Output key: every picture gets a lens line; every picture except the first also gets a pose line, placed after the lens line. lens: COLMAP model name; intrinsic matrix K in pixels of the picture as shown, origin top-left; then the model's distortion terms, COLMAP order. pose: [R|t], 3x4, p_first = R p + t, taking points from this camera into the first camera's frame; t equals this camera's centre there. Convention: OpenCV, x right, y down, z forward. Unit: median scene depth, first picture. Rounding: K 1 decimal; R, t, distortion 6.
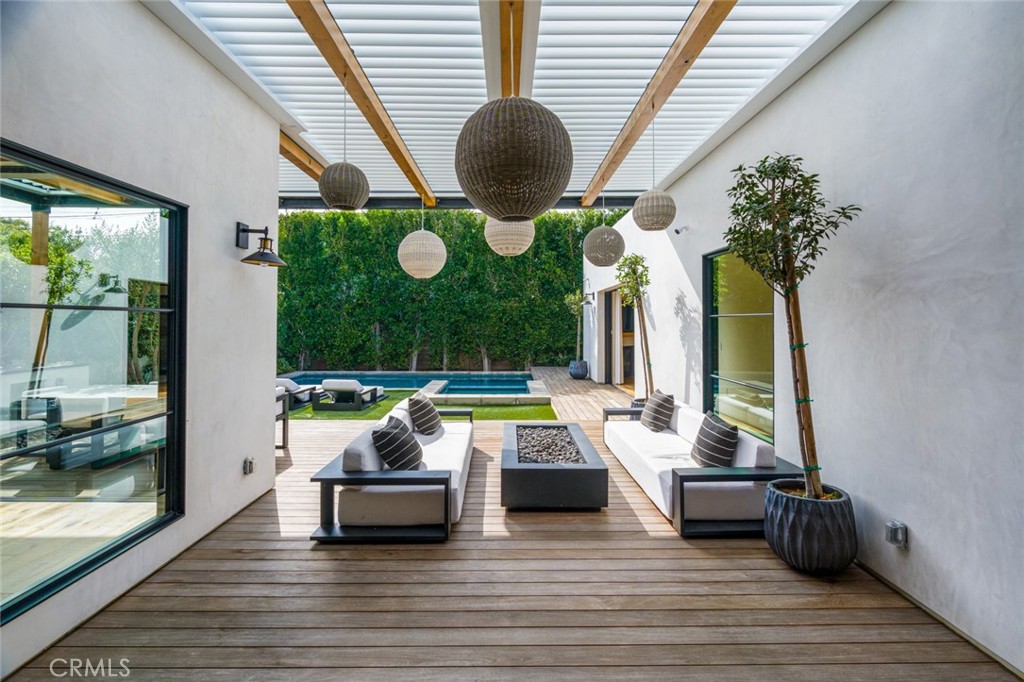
lens RADIAL K [[471.4, 0, 508.3], [0, 471.4, 314.3], [0, 0, 1]] dist [-0.010802, 0.002730]
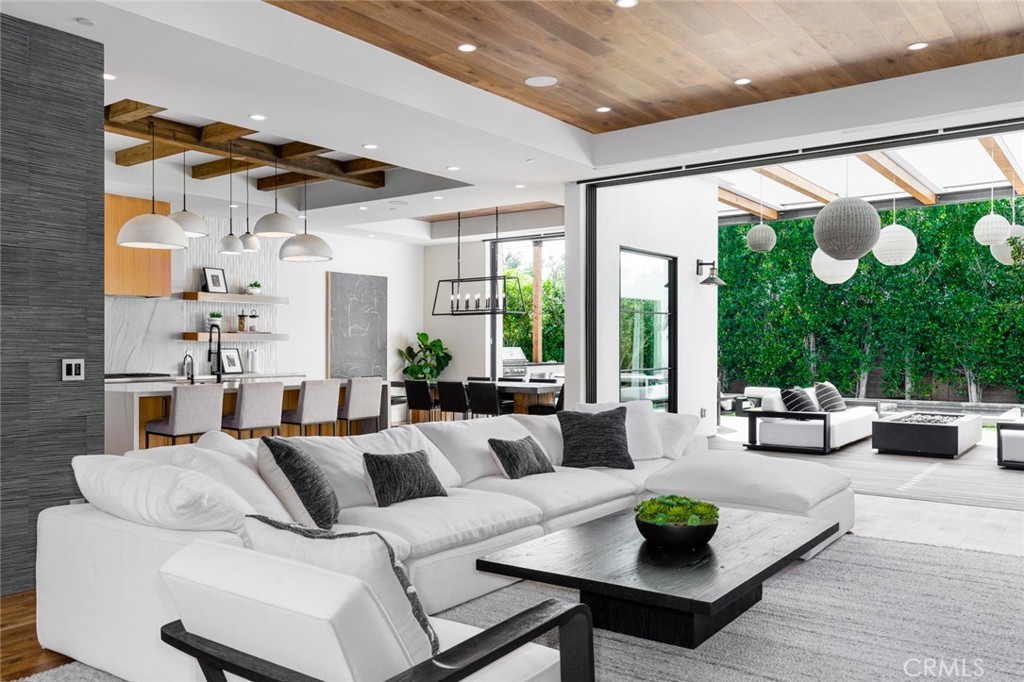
lens RADIAL K [[819.4, 0, 511.6], [0, 819.4, 351.2], [0, 0, 1]] dist [0.004300, 0.001722]
pose [[0.799236, 0.001672, -0.601015, 0.141081], [0.012503, 0.999733, 0.019407, 0.013301], [0.600887, -0.023025, 0.799002, -0.380492]]
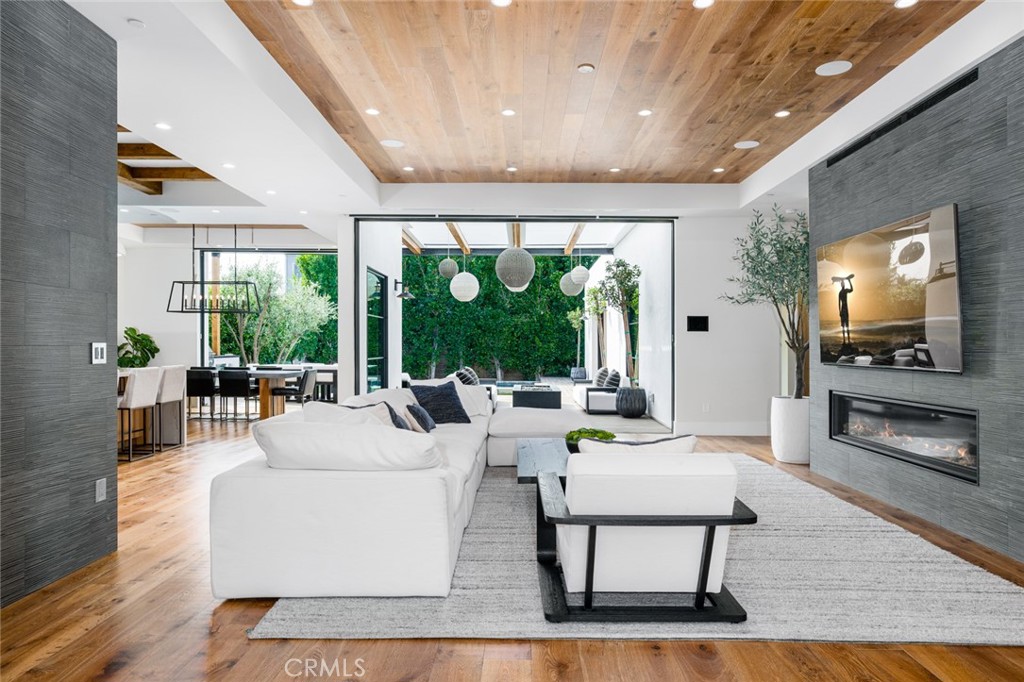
lens RADIAL K [[629.4, 0, 522.2], [0, 629.4, 348.8], [0, 0, 1]] dist [-0.003405, -0.001404]
pose [[0.999984, 0.005198, -0.002441, 0.009540], [-0.005145, 0.999766, 0.021031, 0.016036], [0.002550, -0.021018, 0.999776, -0.461216]]
